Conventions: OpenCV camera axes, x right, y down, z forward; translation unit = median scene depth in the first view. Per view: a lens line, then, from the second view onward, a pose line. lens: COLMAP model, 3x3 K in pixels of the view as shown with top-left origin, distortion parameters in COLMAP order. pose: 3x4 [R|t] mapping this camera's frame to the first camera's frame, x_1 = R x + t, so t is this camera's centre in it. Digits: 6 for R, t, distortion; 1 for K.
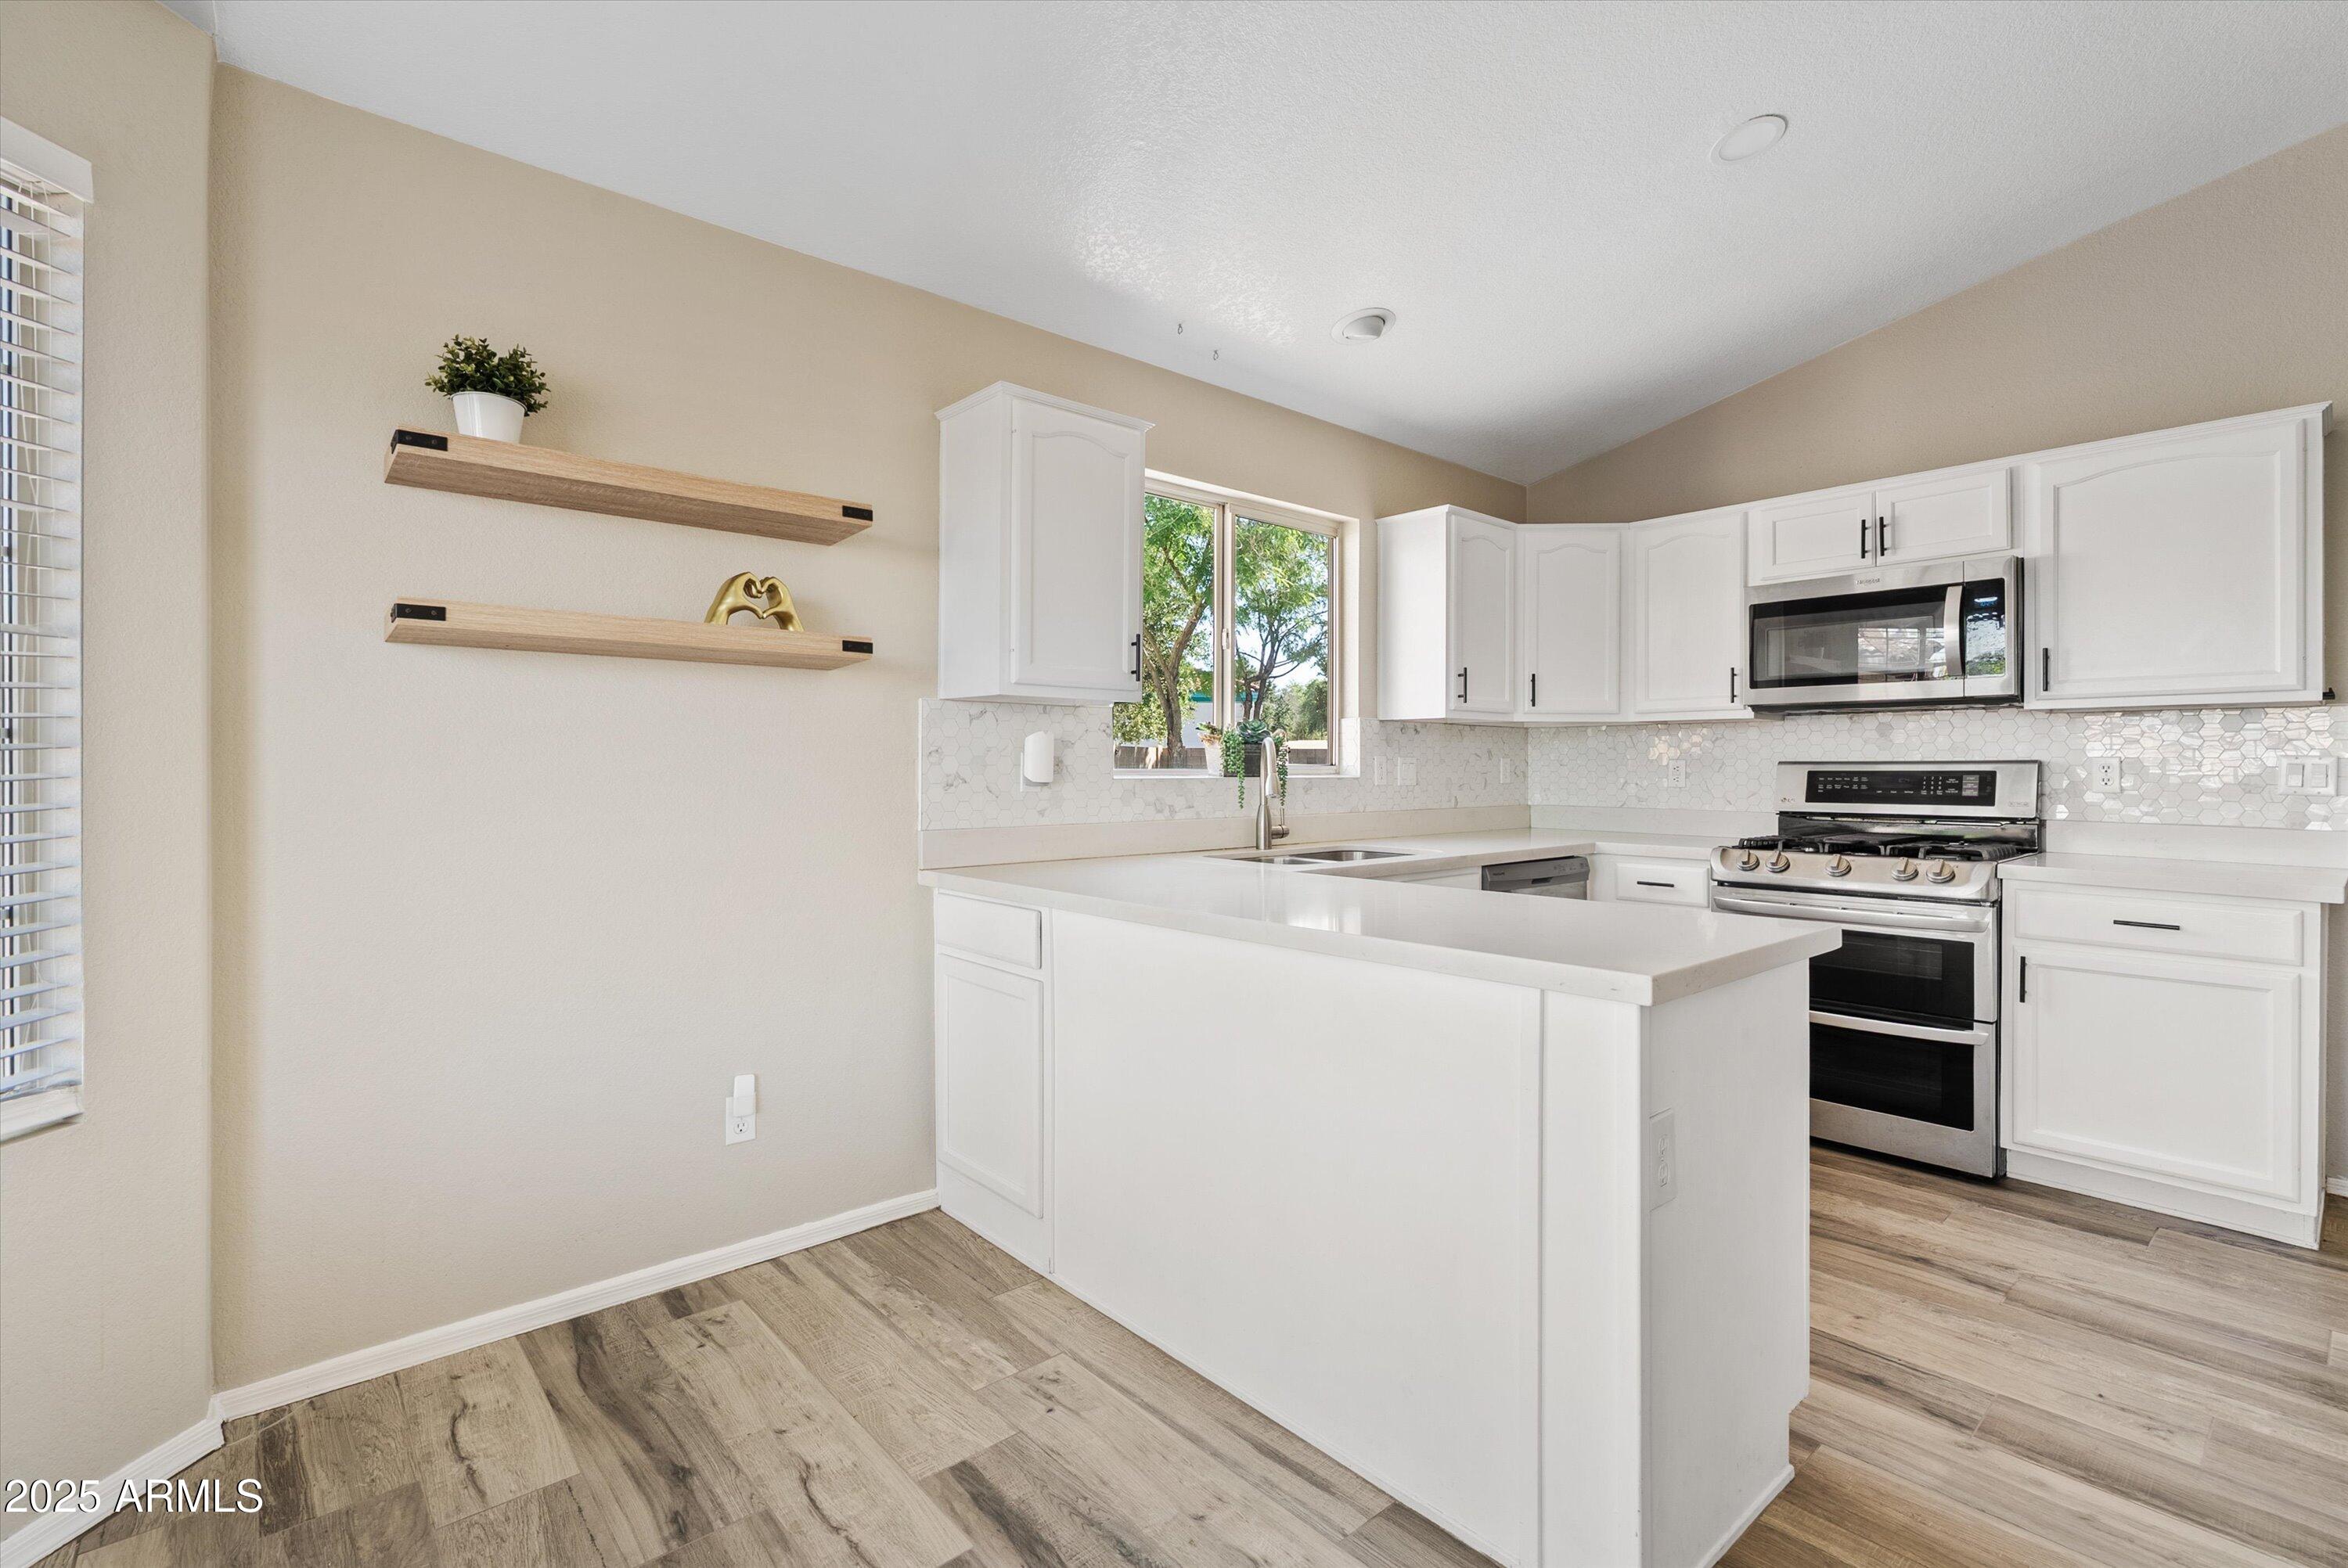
lens RADIAL K [[1077.2, 0, 1188.9], [0, 1077.2, 771.1], [0, 0, 1]] dist [-0.002354, 0.000877]
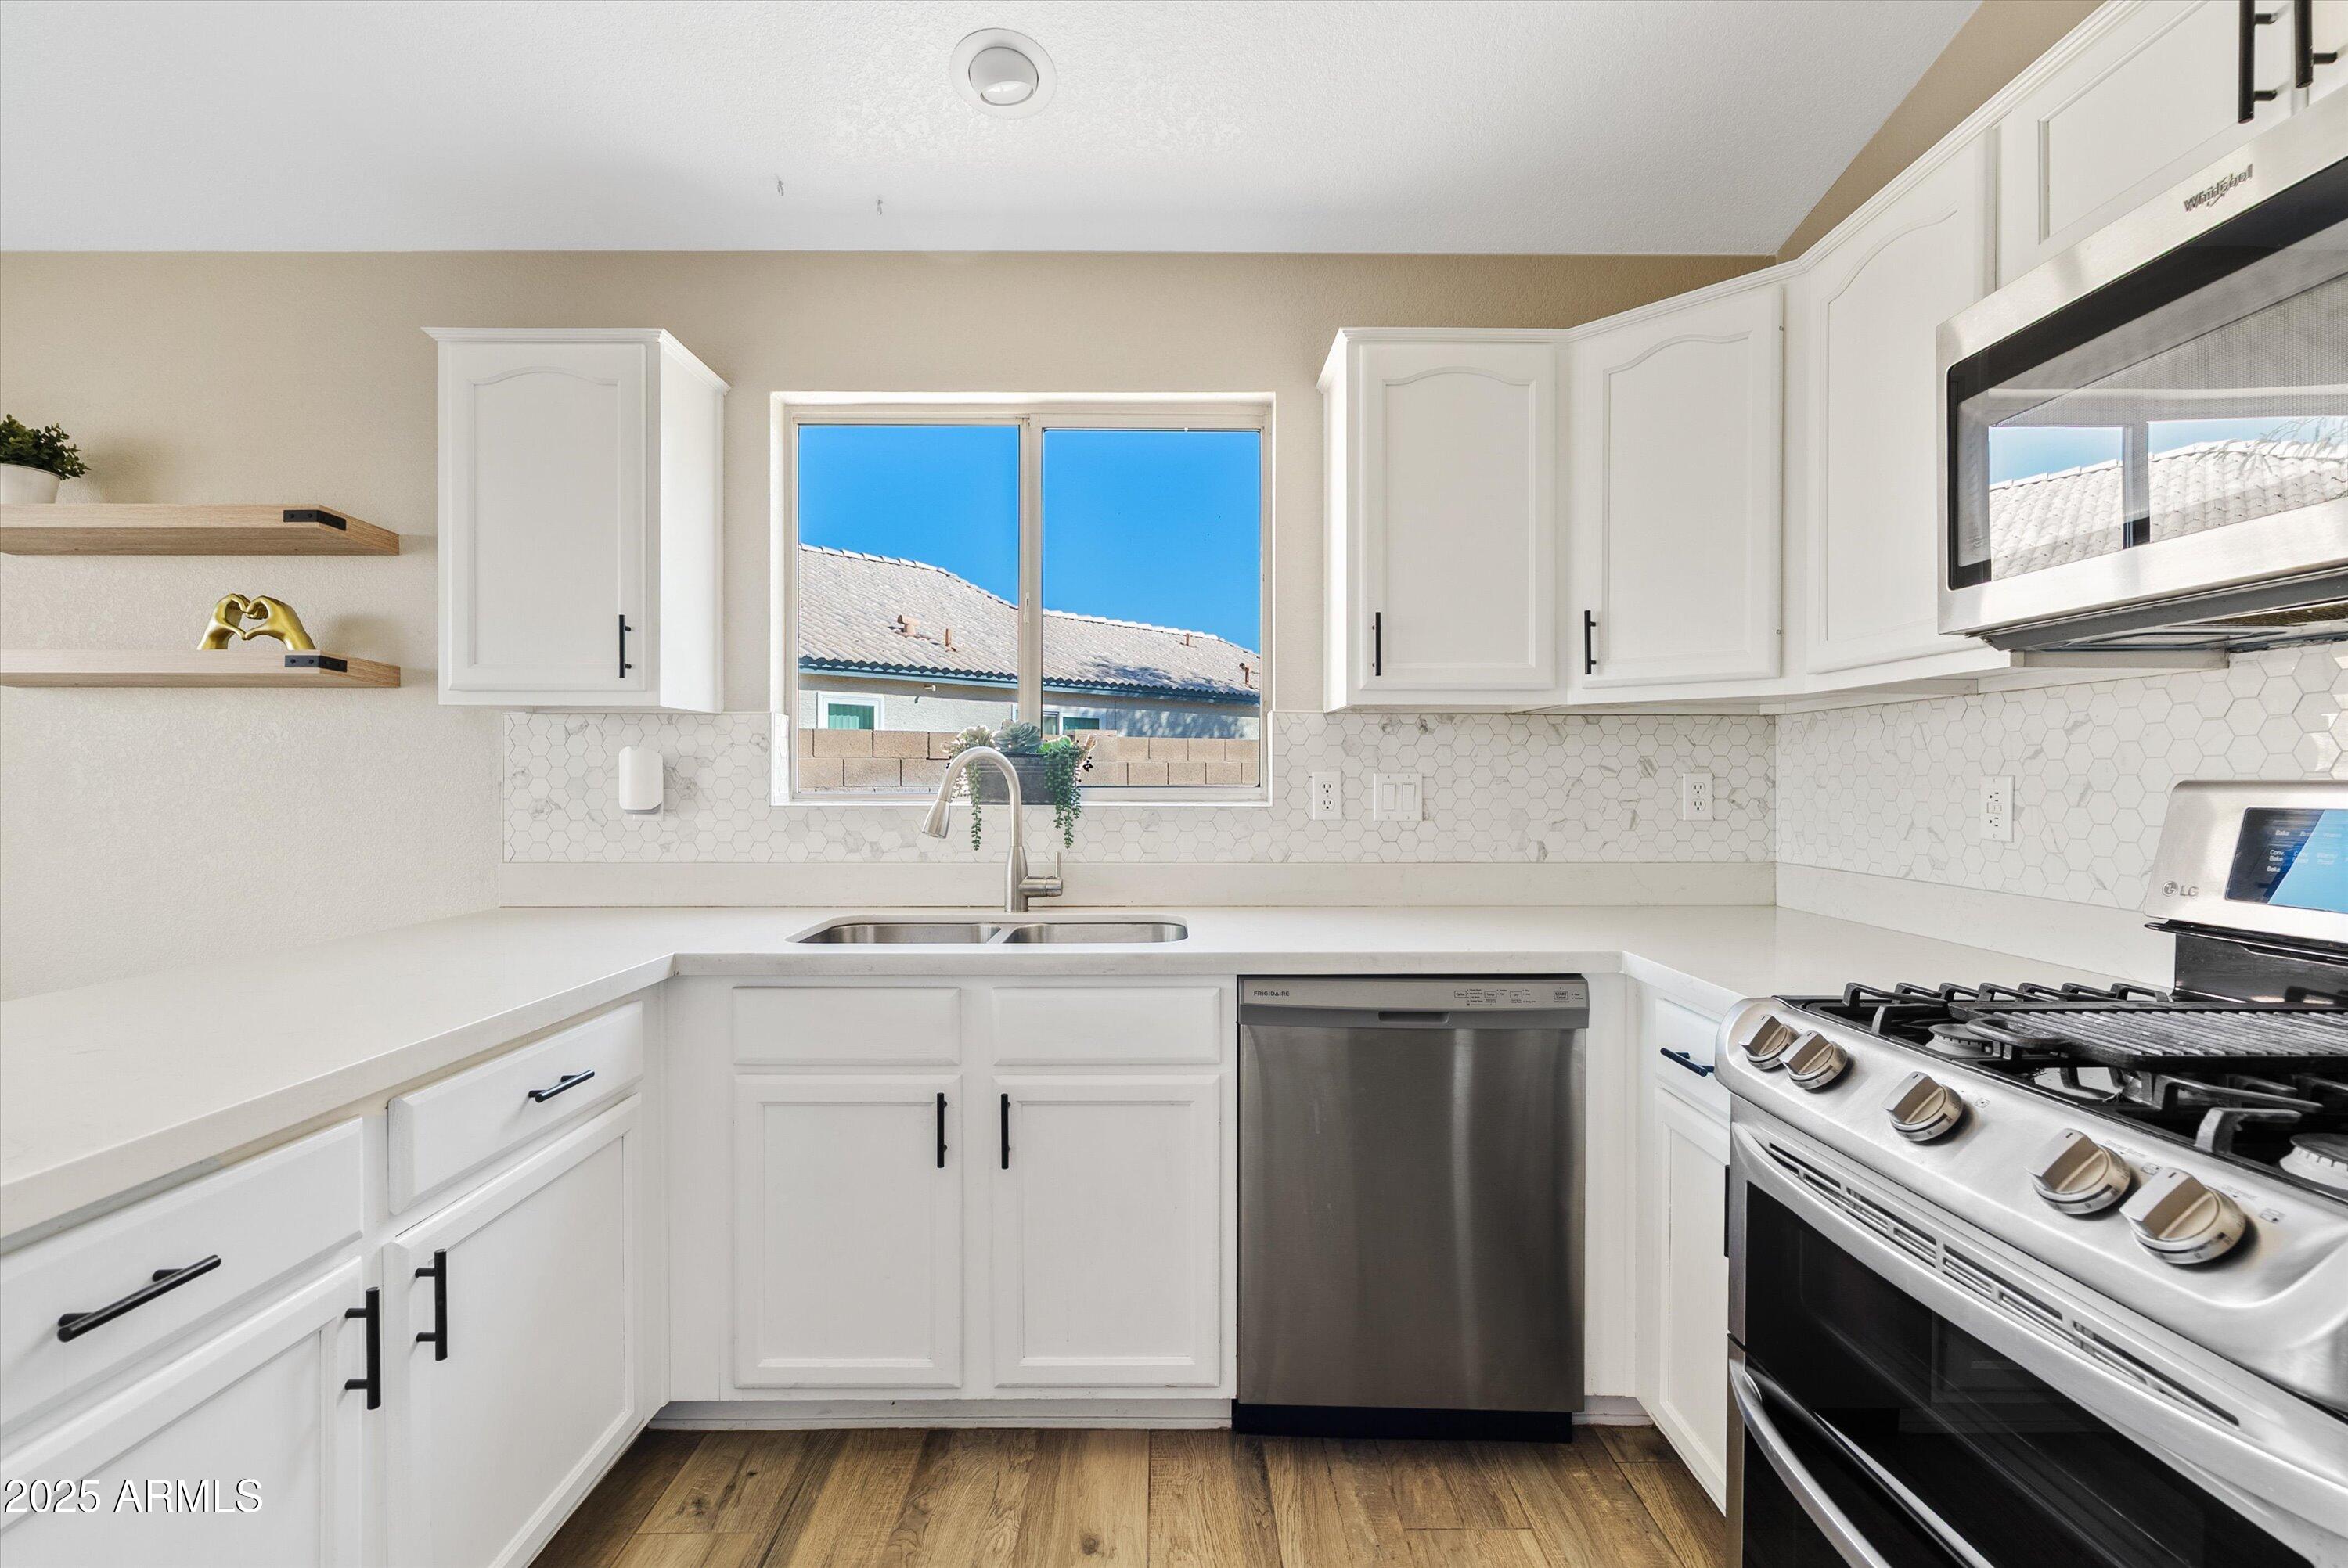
lens RADIAL K [[1077.2, 0, 1171.8], [0, 1077.2, 789.3], [0, 0, 1]] dist [-0.002354, 0.000877]
pose [[0.746304, 0.005323, -0.665584, 0.520052], [-0.001849, 0.999981, 0.005924, -0.007677], [0.665603, -0.003191, 0.746299, 0.487830]]
